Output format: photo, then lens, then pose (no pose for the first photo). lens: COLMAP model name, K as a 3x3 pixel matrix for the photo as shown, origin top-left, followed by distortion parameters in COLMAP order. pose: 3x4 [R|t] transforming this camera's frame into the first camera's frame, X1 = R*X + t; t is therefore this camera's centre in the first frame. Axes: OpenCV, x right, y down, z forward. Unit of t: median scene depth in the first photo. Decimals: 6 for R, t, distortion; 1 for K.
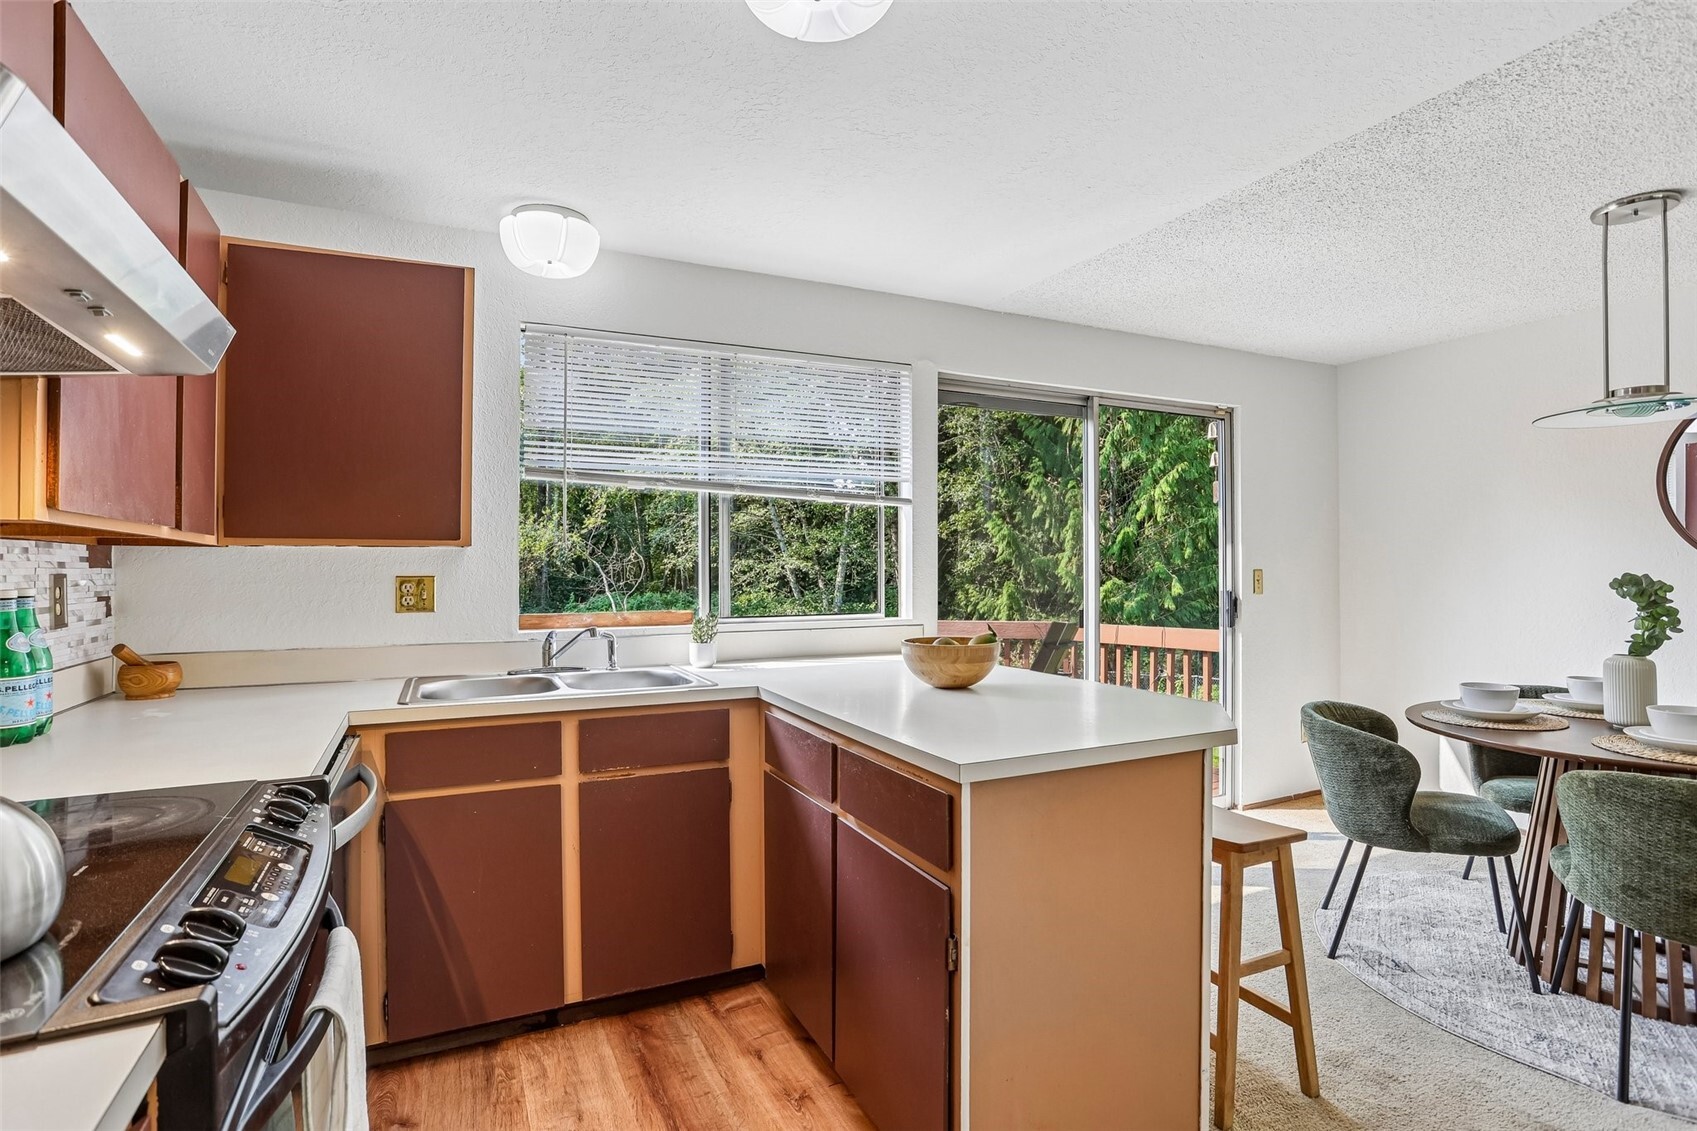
lens RADIAL K [[846.2, 0, 856.7], [0, 846.2, 574.4], [0, 0, 1]] dist [-0.043494, 0.002130]
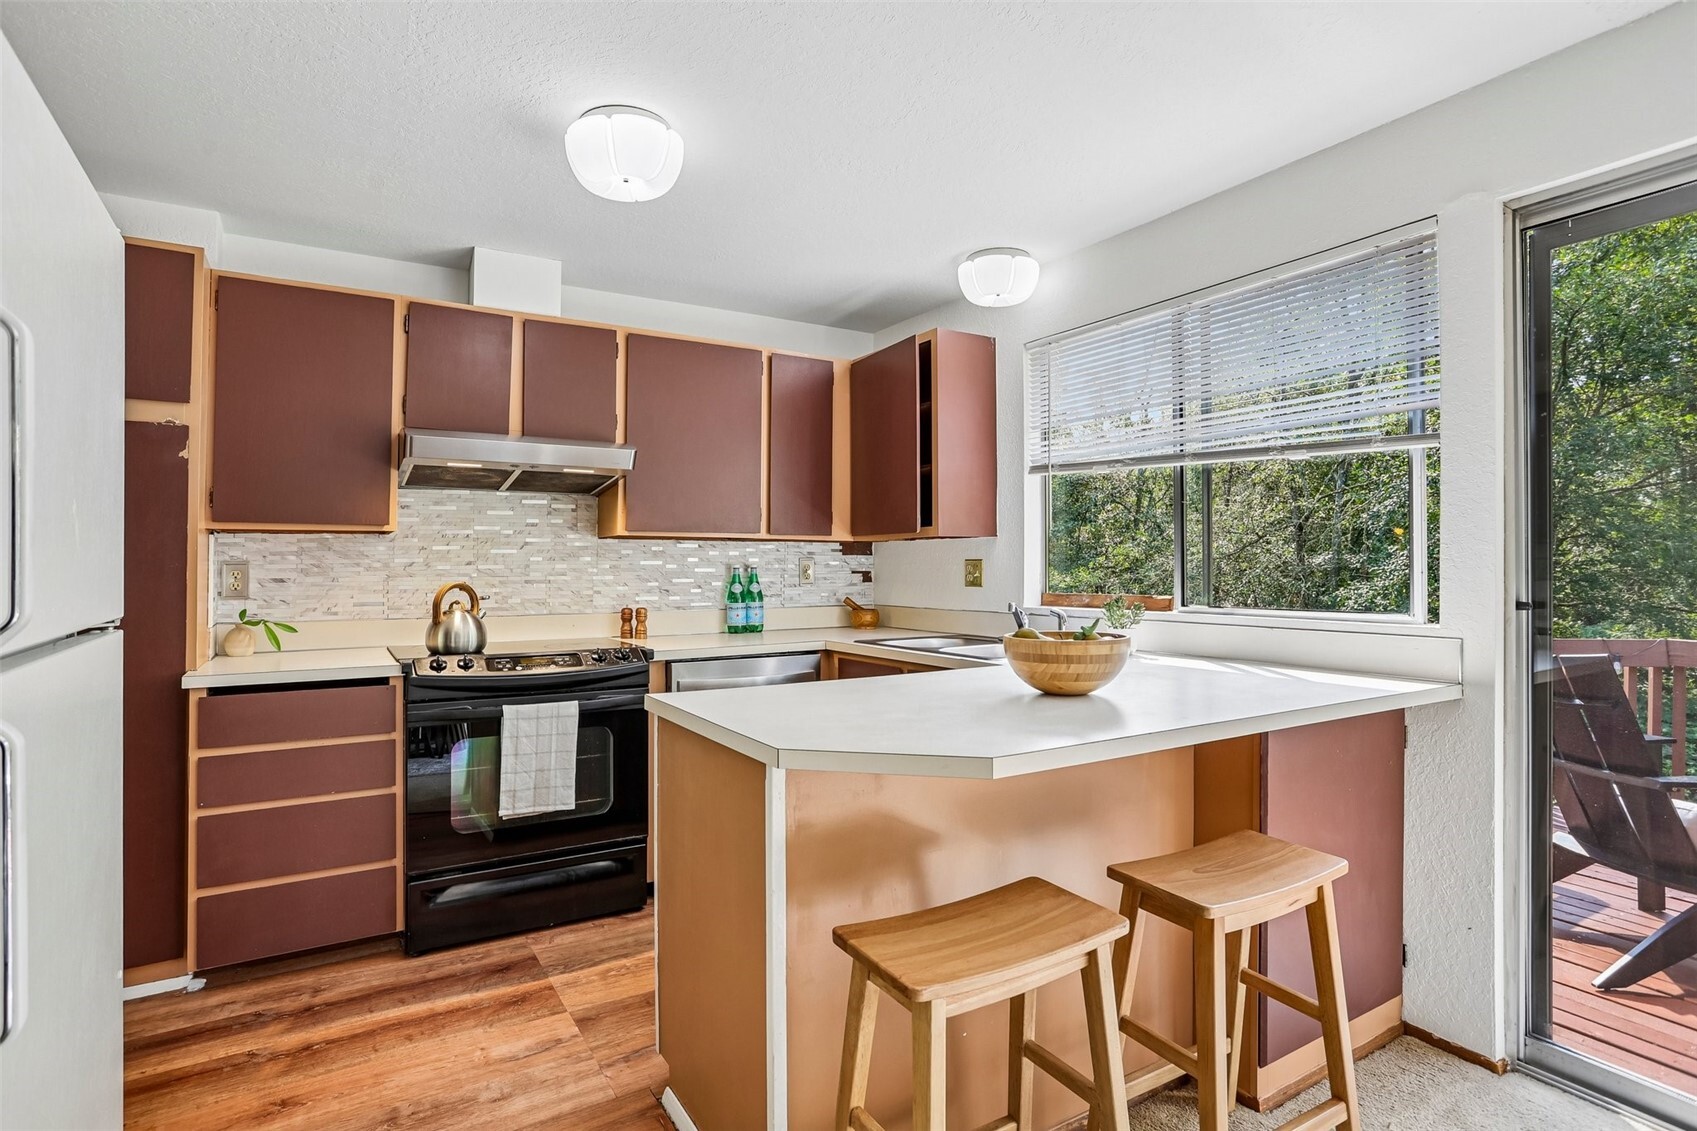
lens RADIAL K [[846.2, 0, 780.2], [0, 846.2, 566.1], [0, 0, 1]] dist [-0.043494, 0.002130]
pose [[0.016616, 0.008153, -0.999829, 0.707221], [-0.002033, 0.999965, 0.008121, 0.003371], [0.999860, 0.001898, 0.016632, 0.553779]]
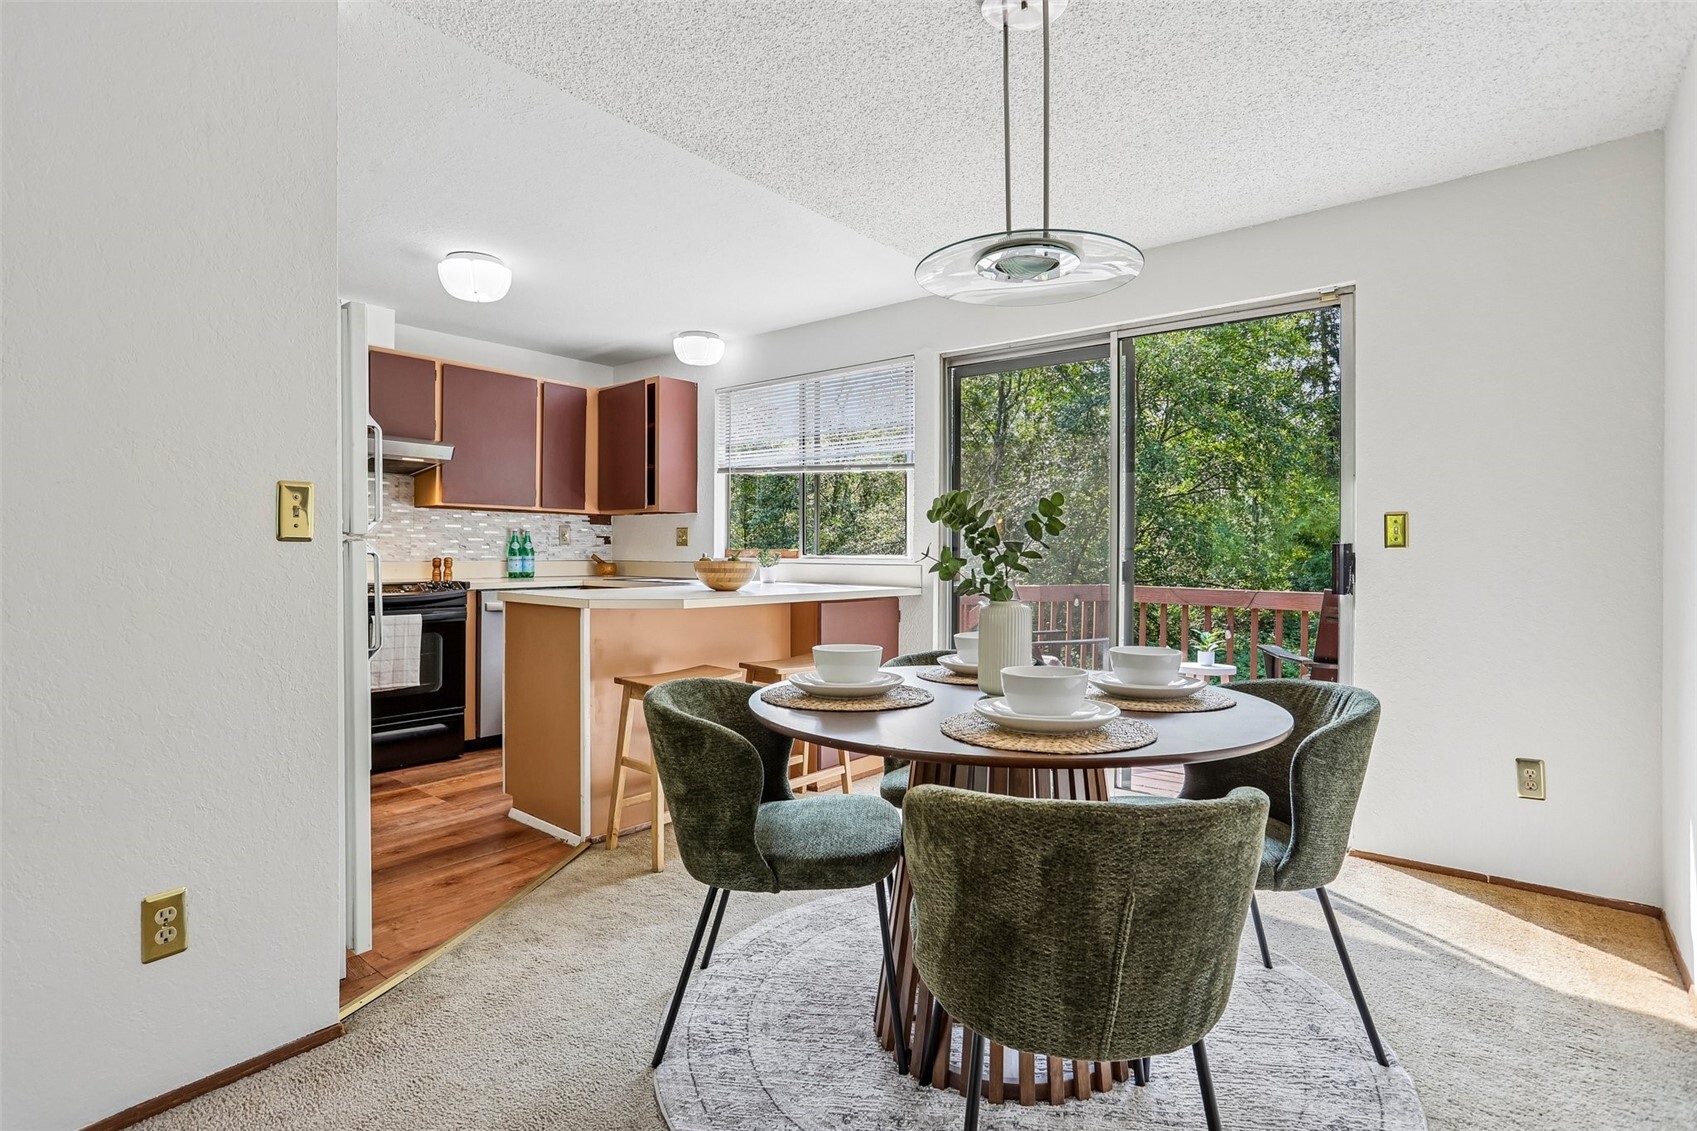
lens RADIAL K [[872.0, 0, 849.4], [0, 872.0, 568.0], [0, 0, 1]] dist [-0.041456, 0.008872]
pose [[0.408403, 0.026036, -0.912431, 1.283304], [-0.011693, 0.999660, 0.023292, 0.036616], [0.912727, 0.001157, 0.408568, 0.429986]]
